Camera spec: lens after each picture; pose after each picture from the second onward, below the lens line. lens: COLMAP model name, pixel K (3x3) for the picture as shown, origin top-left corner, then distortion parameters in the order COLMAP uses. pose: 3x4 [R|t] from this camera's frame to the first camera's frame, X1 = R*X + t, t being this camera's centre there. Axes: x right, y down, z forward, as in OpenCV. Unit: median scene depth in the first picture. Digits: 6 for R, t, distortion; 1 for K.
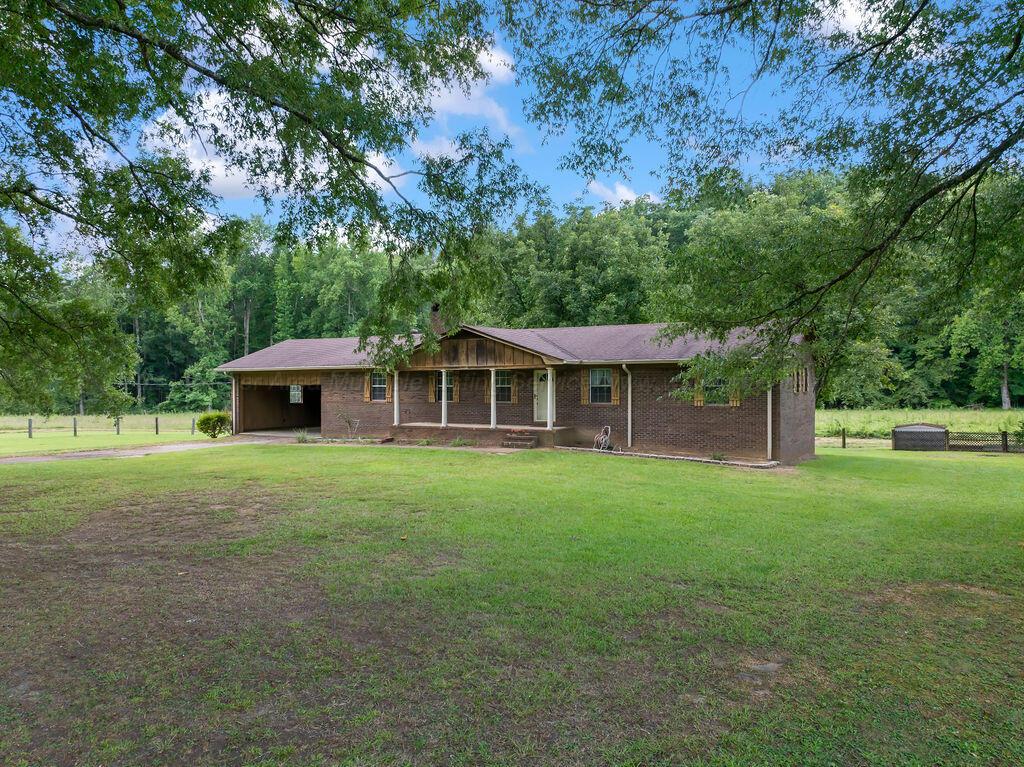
lens RADIAL K [[714.4, 0, 512.0], [0, 714.4, 383.5], [0, 0, 1]] dist [-0.004602, -0.002805]
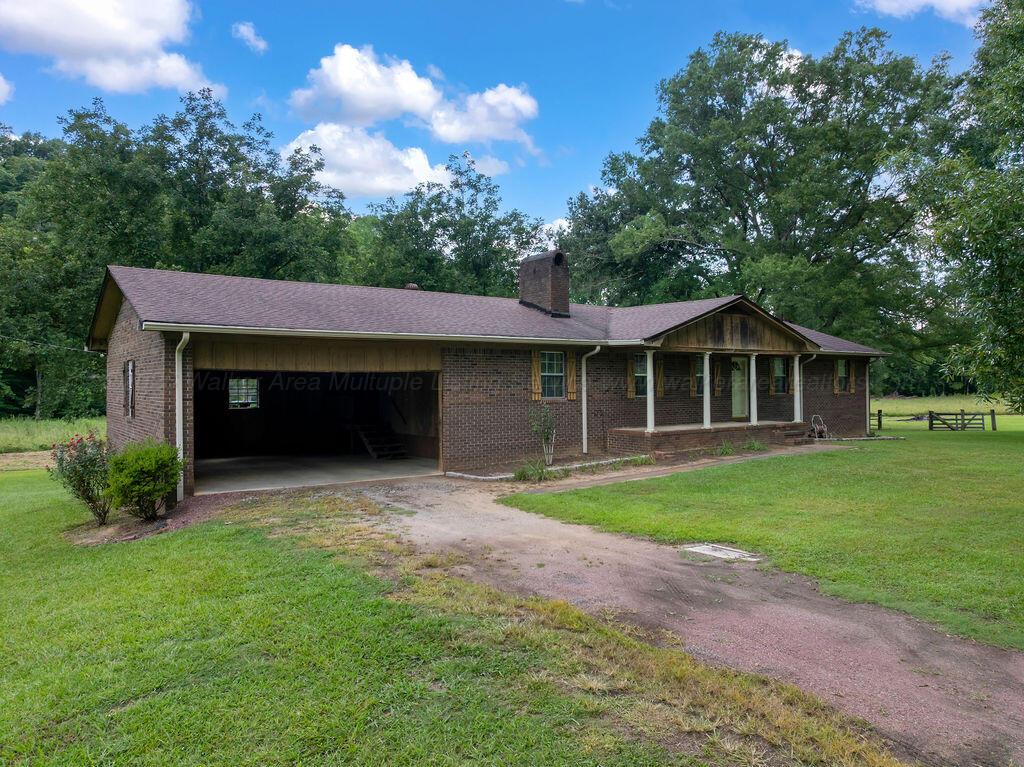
lens RADIAL K [[724.0, 0, 512.0], [0, 724.0, 383.5], [0, 0, 1]] dist [-0.027076, -0.003617]
pose [[0.406817, 0.010461, 0.913450, -0.874605], [0.011625, 0.999794, -0.016628, 0.024100], [-0.913436, 0.017383, 0.406612, 0.887756]]
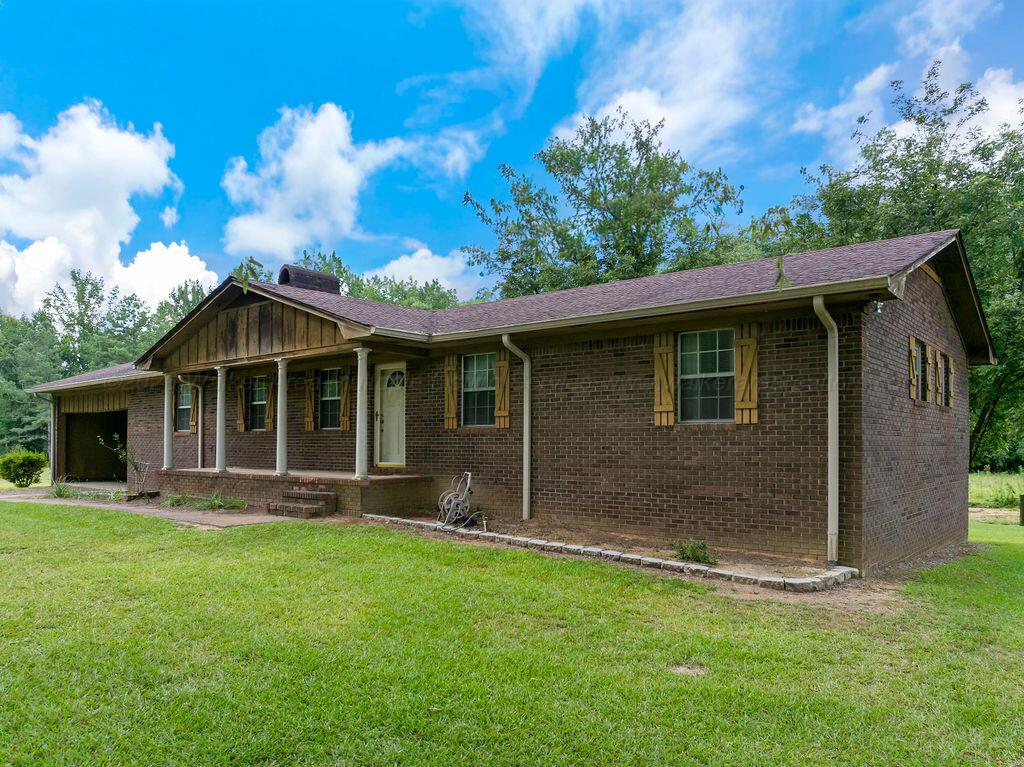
lens RADIAL K [[739.9, 0, 514.7], [0, 739.9, 431.1], [0, 0, 1]] dist [-0.029603, -0.001876]
pose [[0.986494, 0.003945, -0.163750, 0.216941], [-0.007285, 0.999777, -0.019804, 0.038882], [0.163636, 0.020729, 0.986303, 0.493718]]
